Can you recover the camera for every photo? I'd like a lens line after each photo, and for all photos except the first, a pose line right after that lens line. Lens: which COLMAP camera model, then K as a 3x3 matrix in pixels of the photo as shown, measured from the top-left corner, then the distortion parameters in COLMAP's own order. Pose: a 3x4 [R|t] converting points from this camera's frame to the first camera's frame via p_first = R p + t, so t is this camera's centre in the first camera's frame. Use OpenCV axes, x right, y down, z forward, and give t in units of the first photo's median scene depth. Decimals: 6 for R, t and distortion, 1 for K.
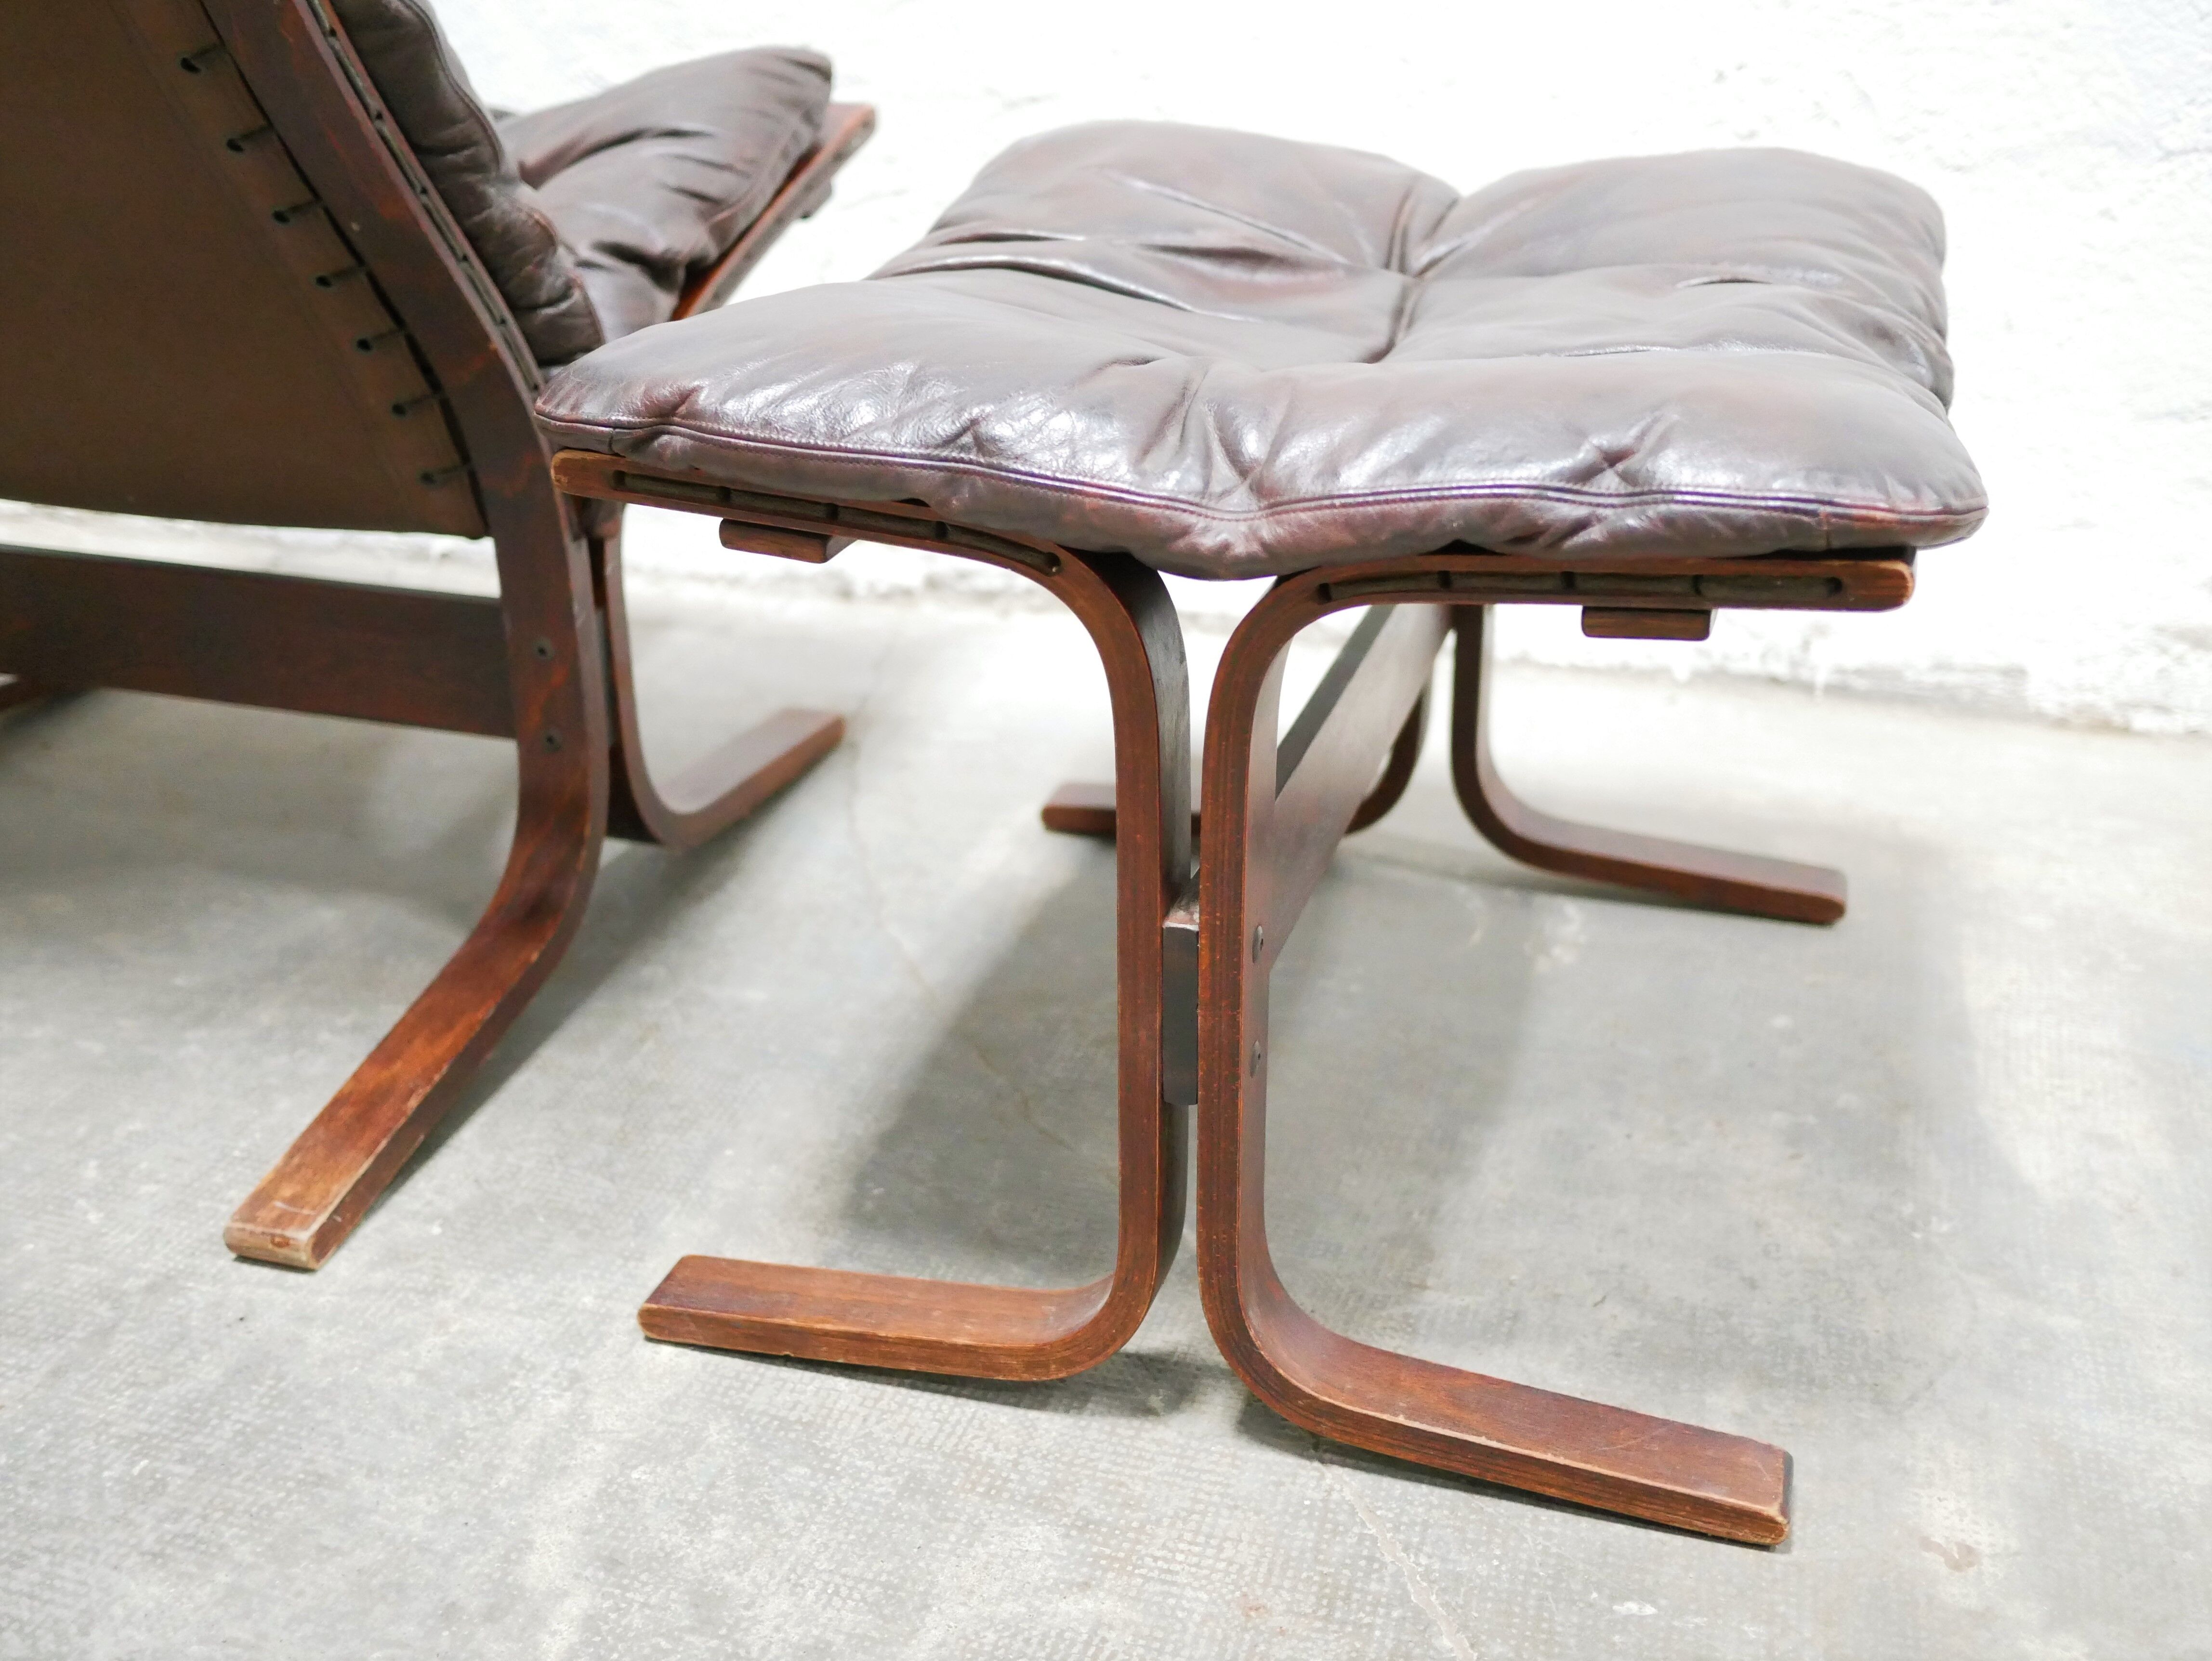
lens RADIAL K [[2488.5, 0, 1107.0], [0, 2488.5, 823.0], [0, 0, 1]] dist [-0.012213, -0.011841]
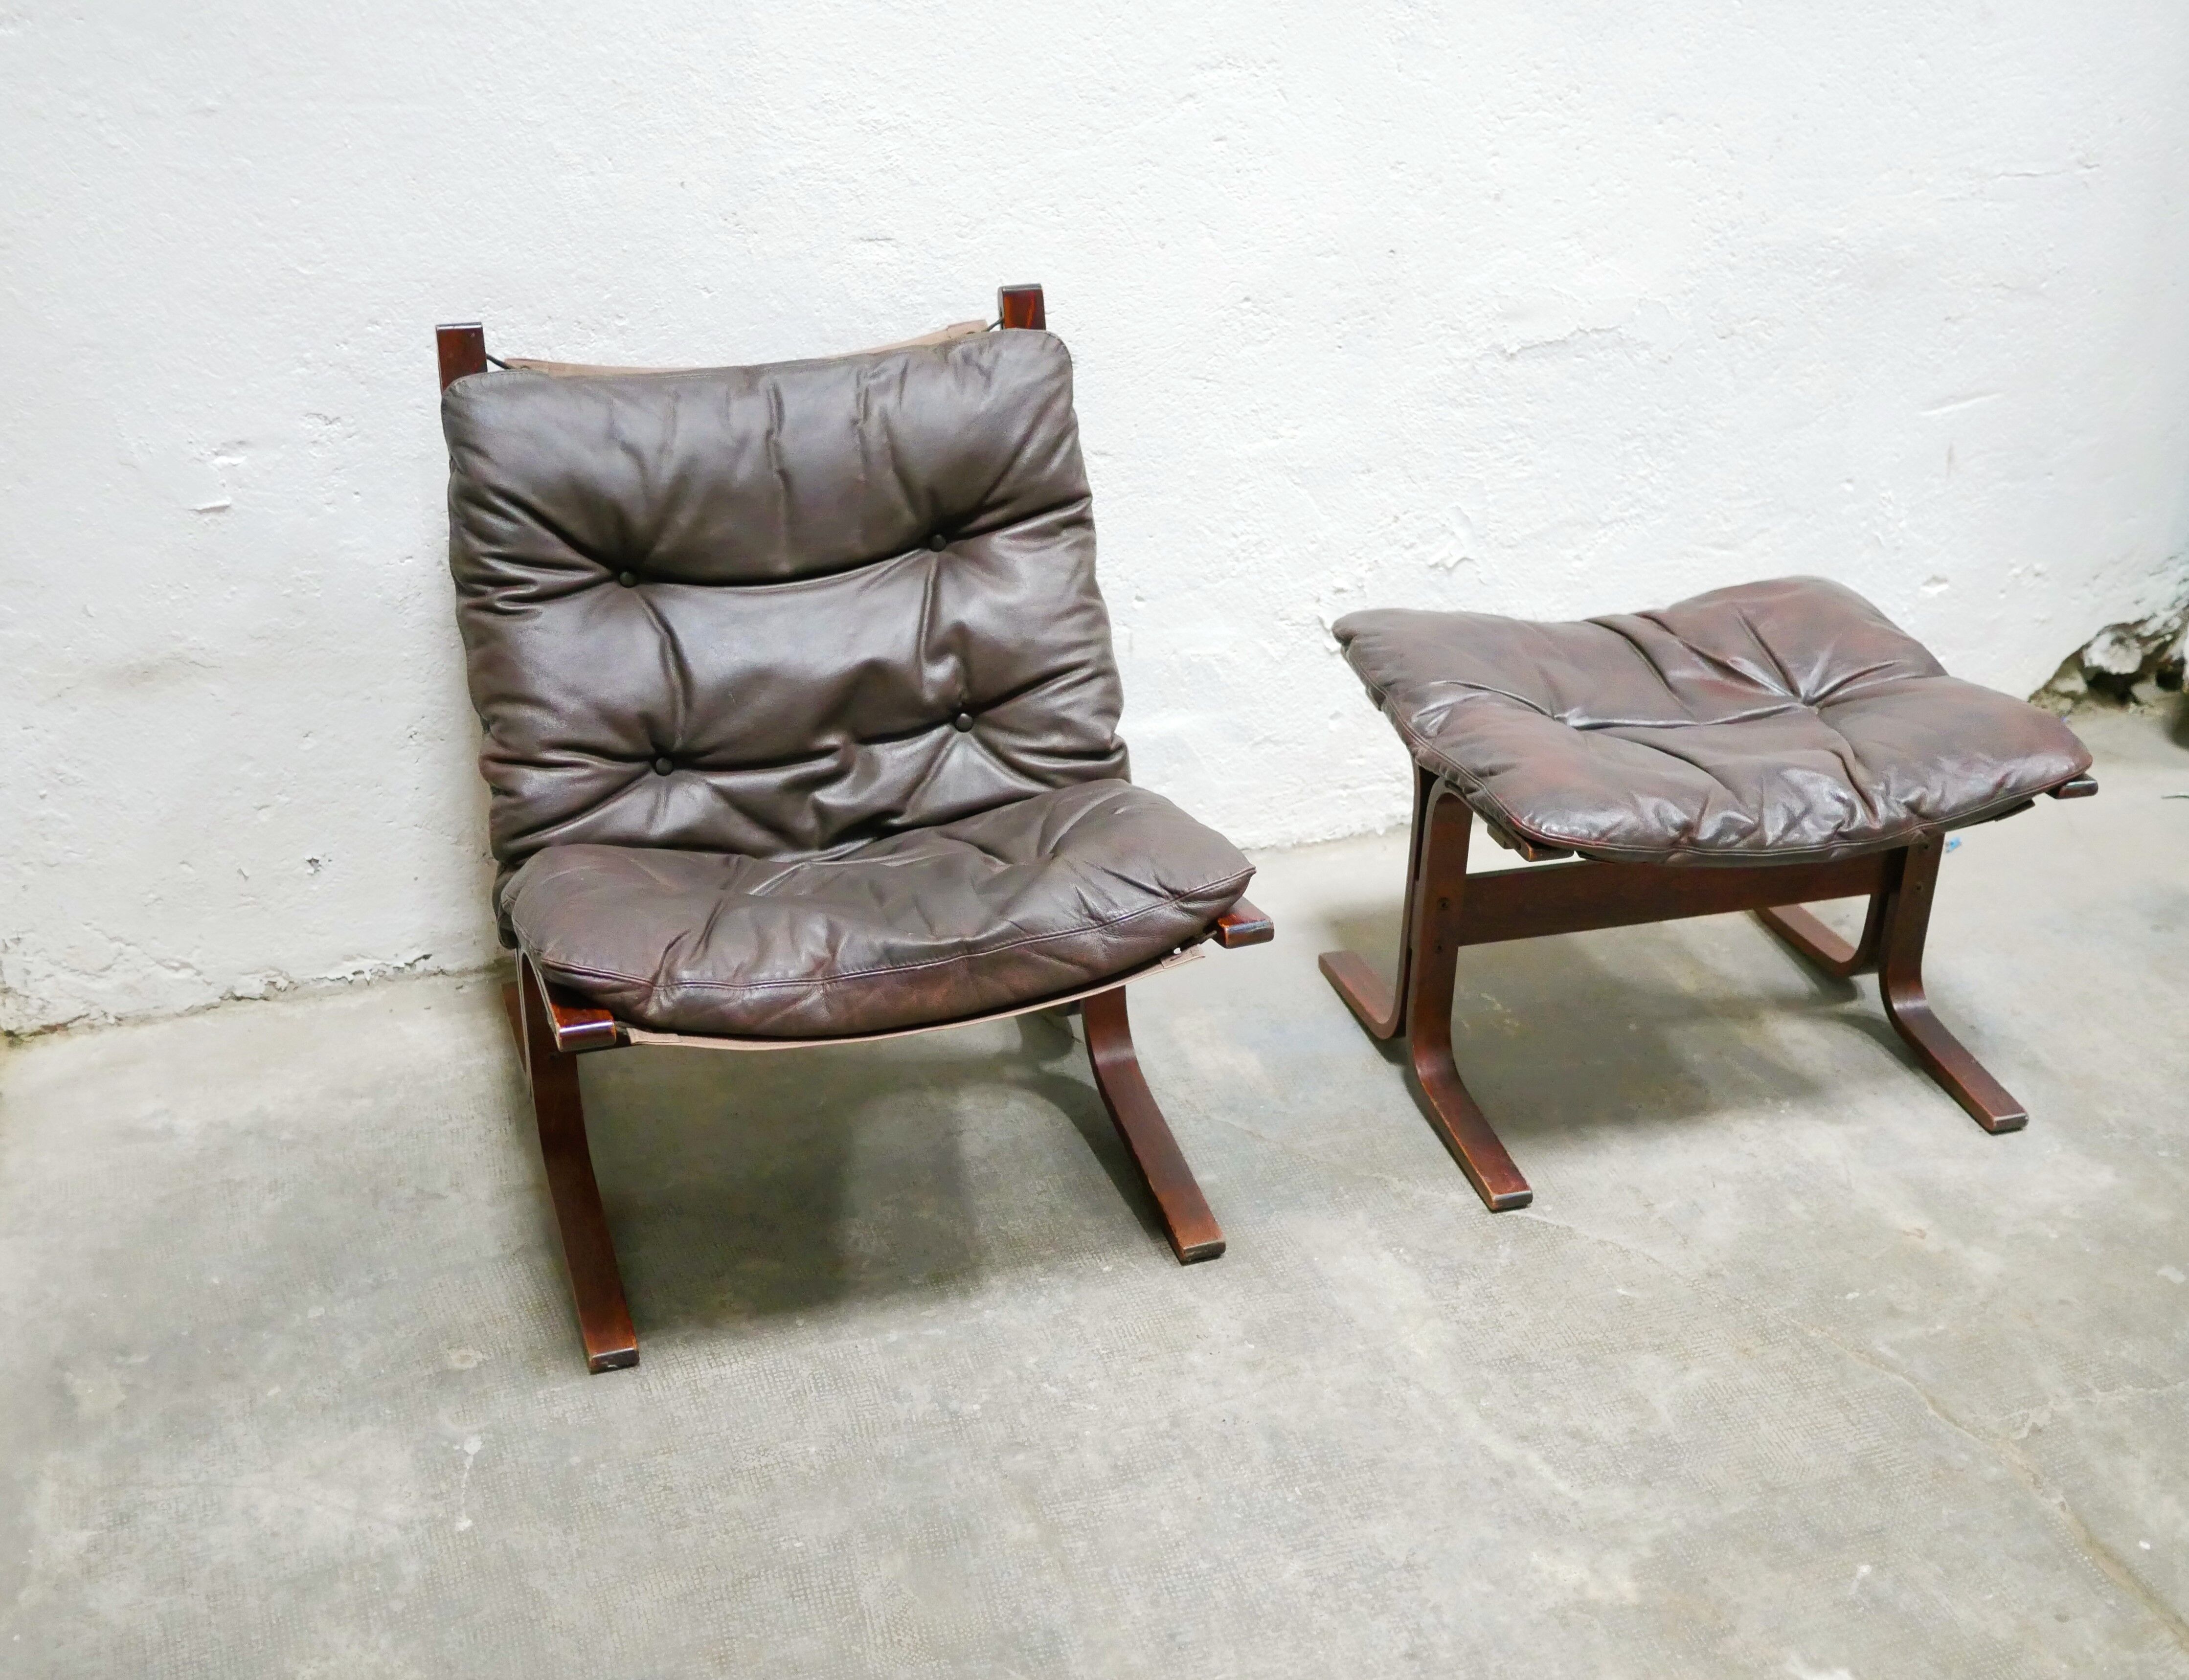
lens RADIAL K [[2503.6, 0, 1121.6], [0, 2503.6, 830.4], [0, 0, 1]] dist [-0.033410, 0.052132]
pose [[0.820376, -0.248509, 0.515001, -0.898886], [0.215909, 0.968579, 0.123444, -0.347056], [-0.529496, 0.009923, 0.848254, -0.424655]]
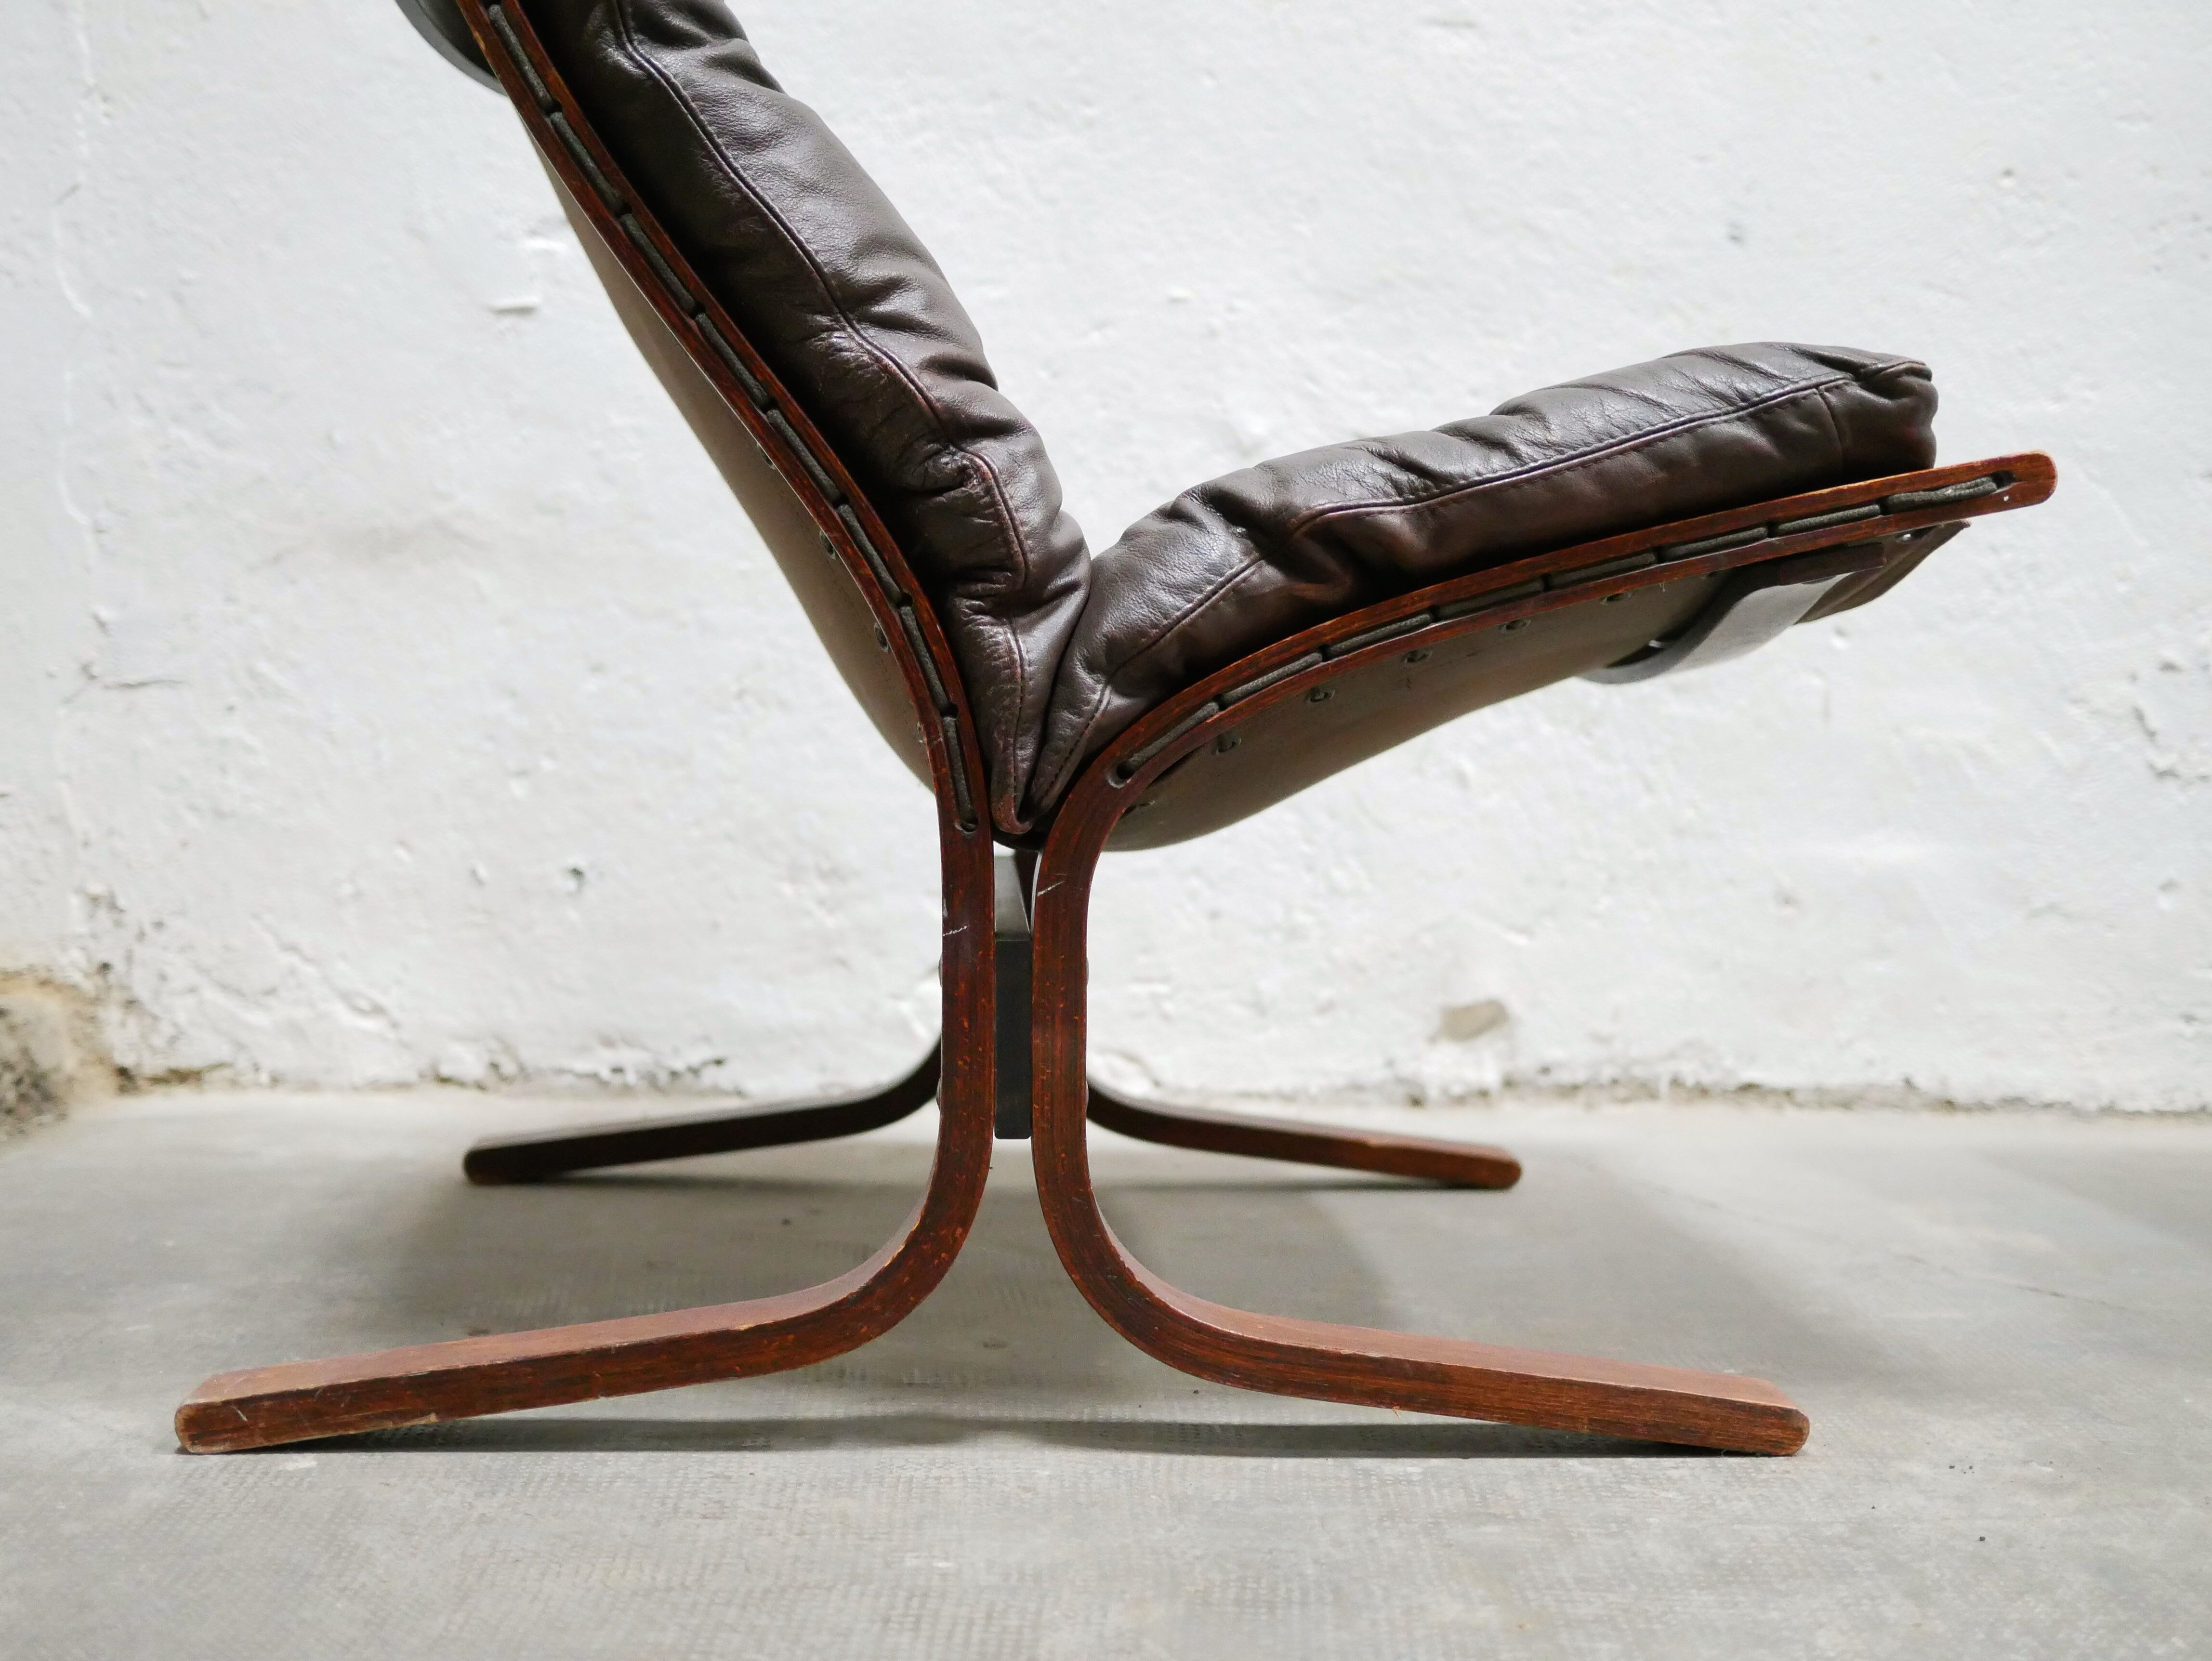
lens RADIAL K [[2486.7, 0, 1104.3], [0, 2486.7, 839.3], [0, 0, 1]] dist [-0.016228, 0.006292]
pose [[0.953788, 0.002161, 0.300474, -0.606479], [0.108320, 0.930268, -0.350526, 0.163692], [-0.280279, 0.366875, 0.887044, 0.177559]]
